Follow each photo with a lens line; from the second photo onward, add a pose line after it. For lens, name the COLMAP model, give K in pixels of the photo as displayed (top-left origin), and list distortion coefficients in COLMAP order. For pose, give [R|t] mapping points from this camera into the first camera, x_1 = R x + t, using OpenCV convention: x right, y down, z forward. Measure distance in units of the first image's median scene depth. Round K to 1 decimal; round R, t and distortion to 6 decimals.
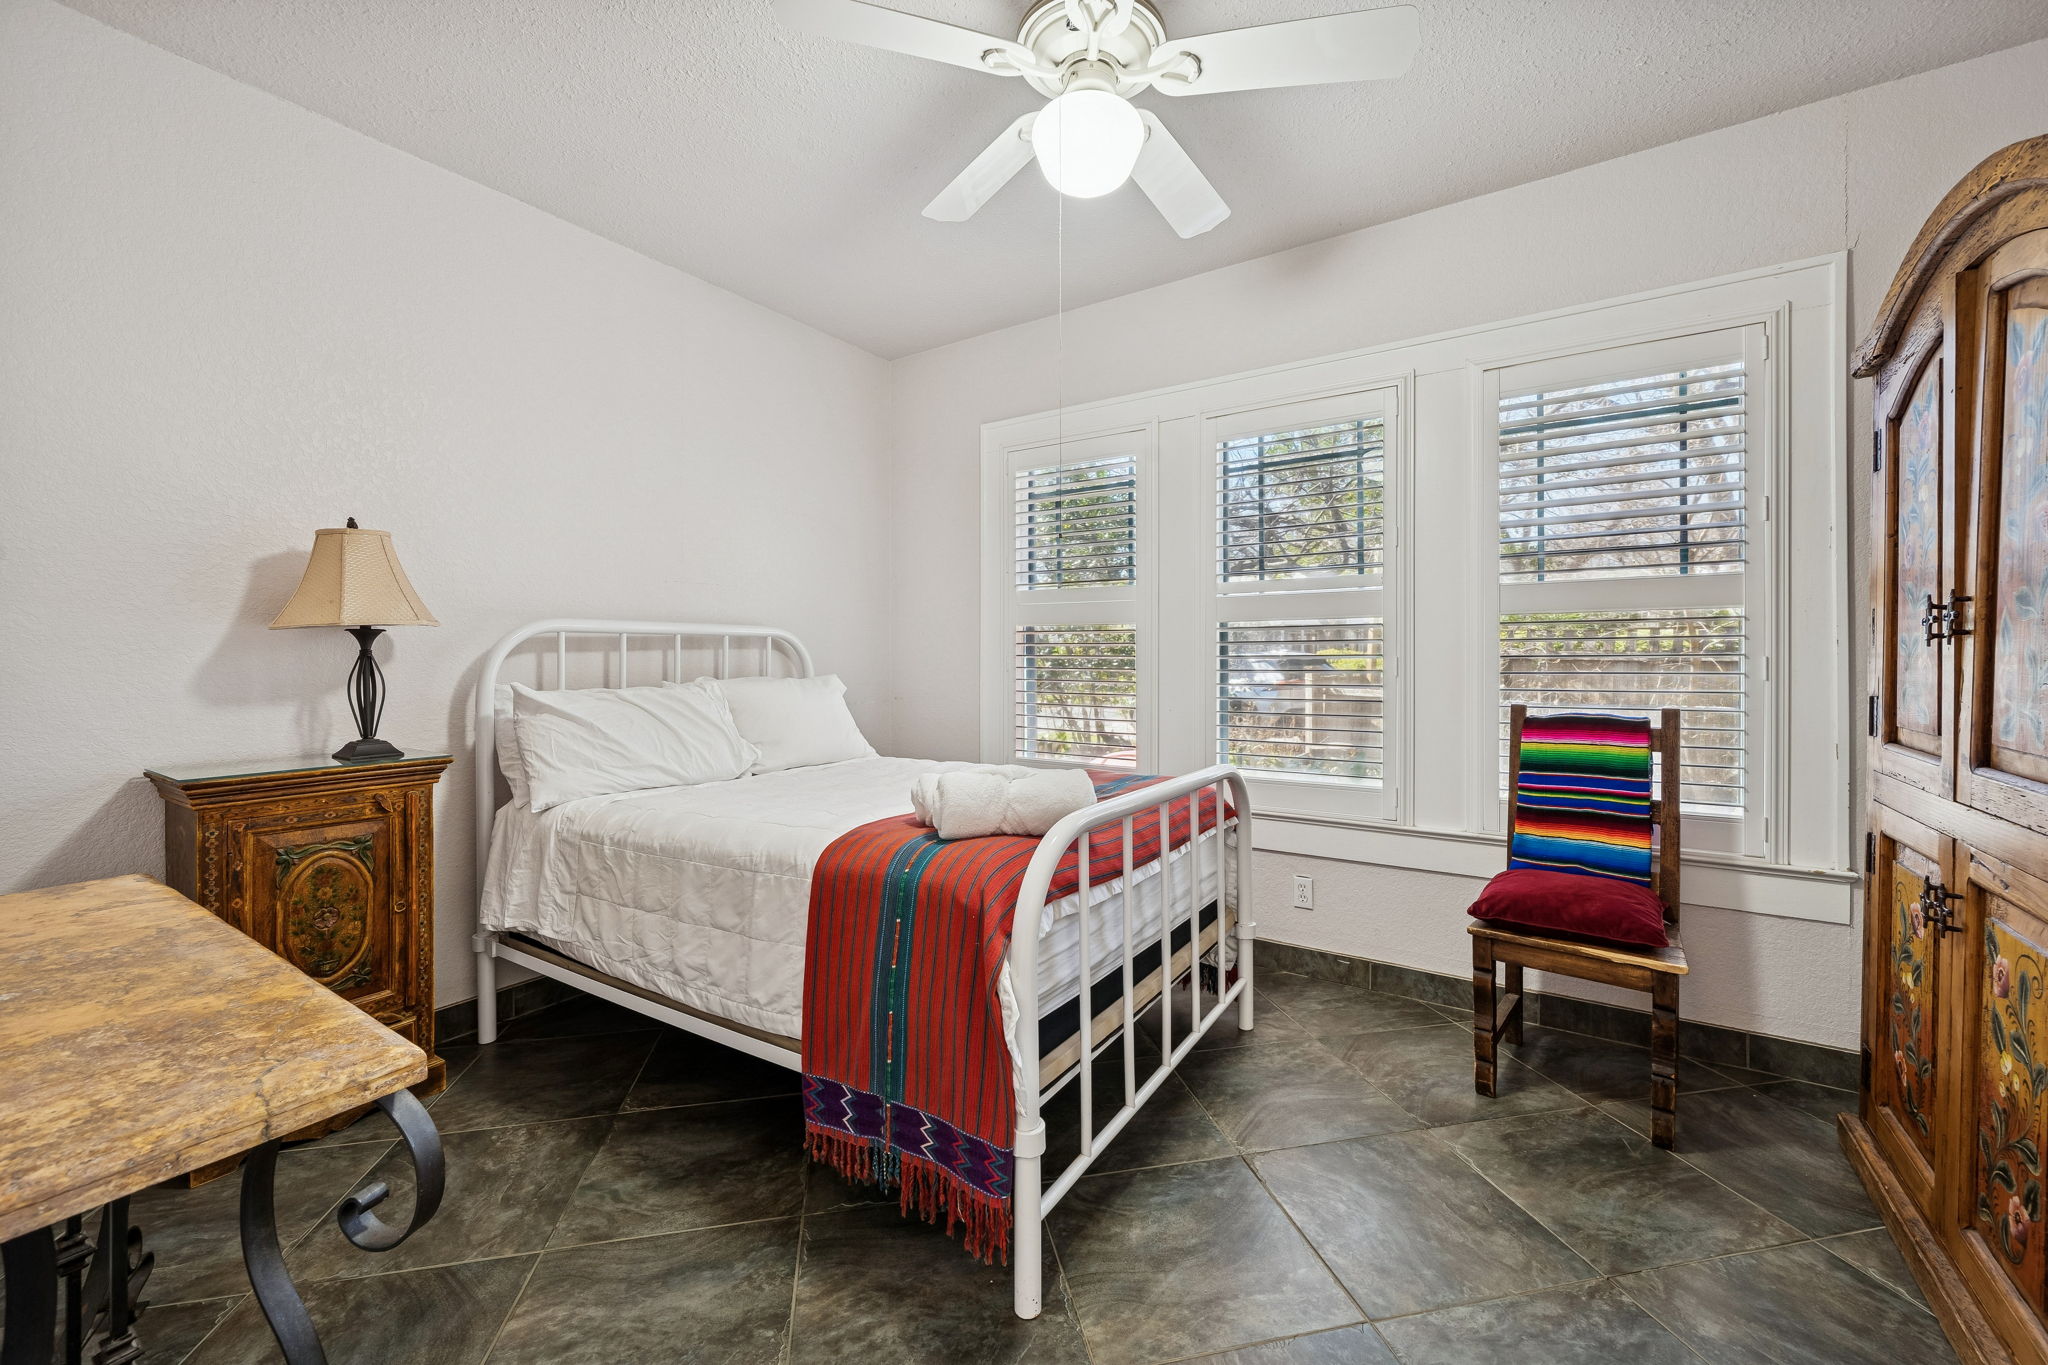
lens RADIAL K [[802.1, 0, 1030.4], [0, 802.1, 658.8], [0, 0, 1]] dist [-0.000008, -0.000217]
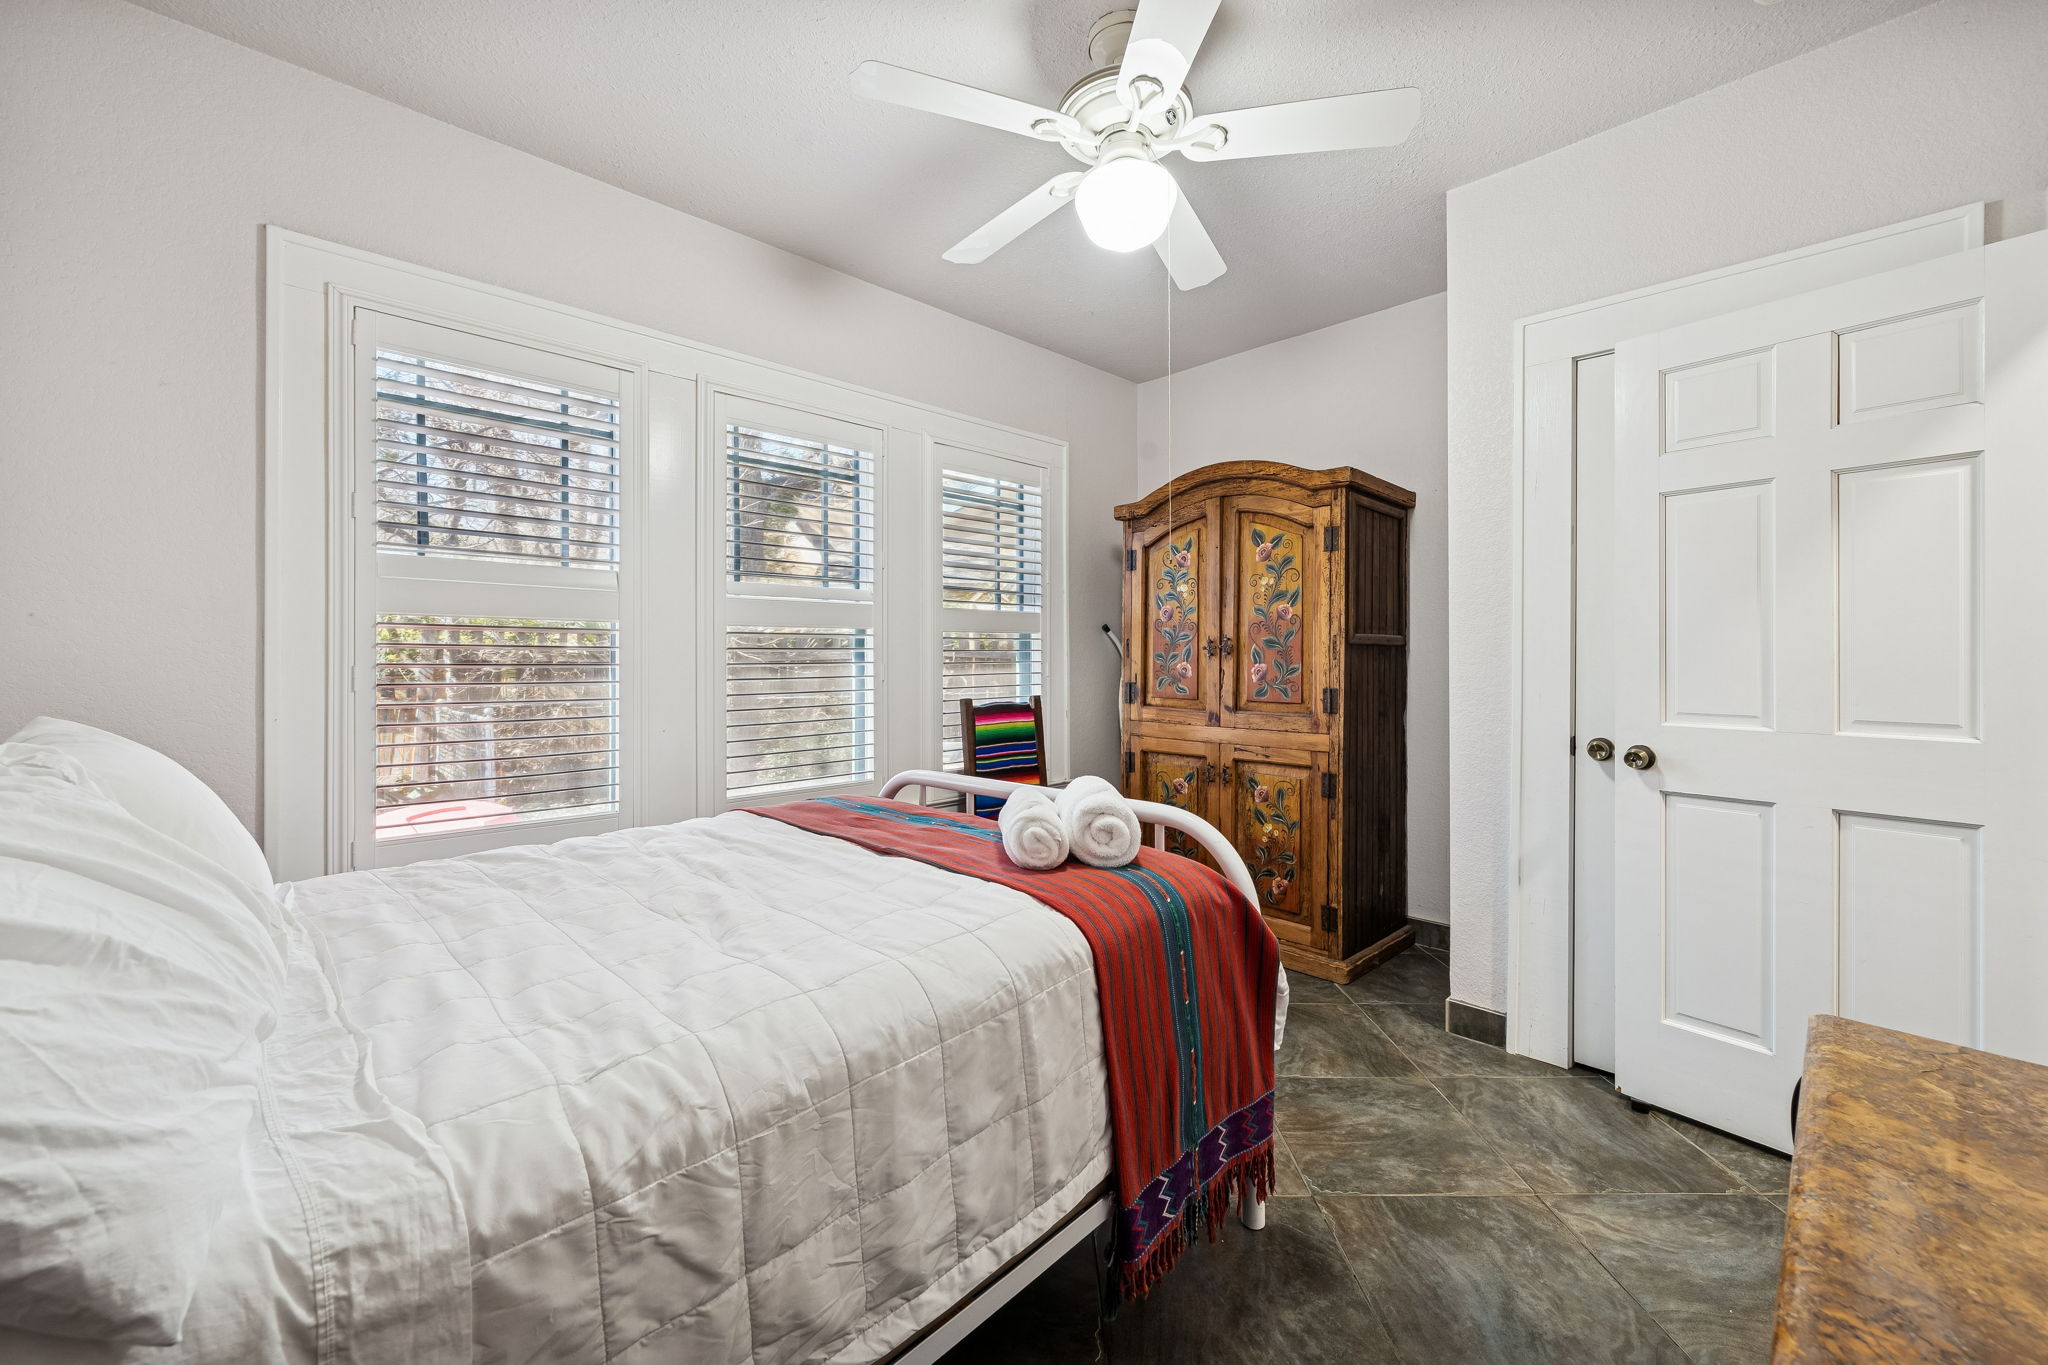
lens RADIAL K [[802.1, 0, 1030.4], [0, 802.1, 658.8], [0, 0, 1]] dist [-0.000008, -0.000217]
pose [[0.210073, -0.001216, 0.977685, -0.997775], [0.002520, 0.999997, 0.000703, -0.015813], [-0.977682, 0.002316, 0.210076, 0.870392]]
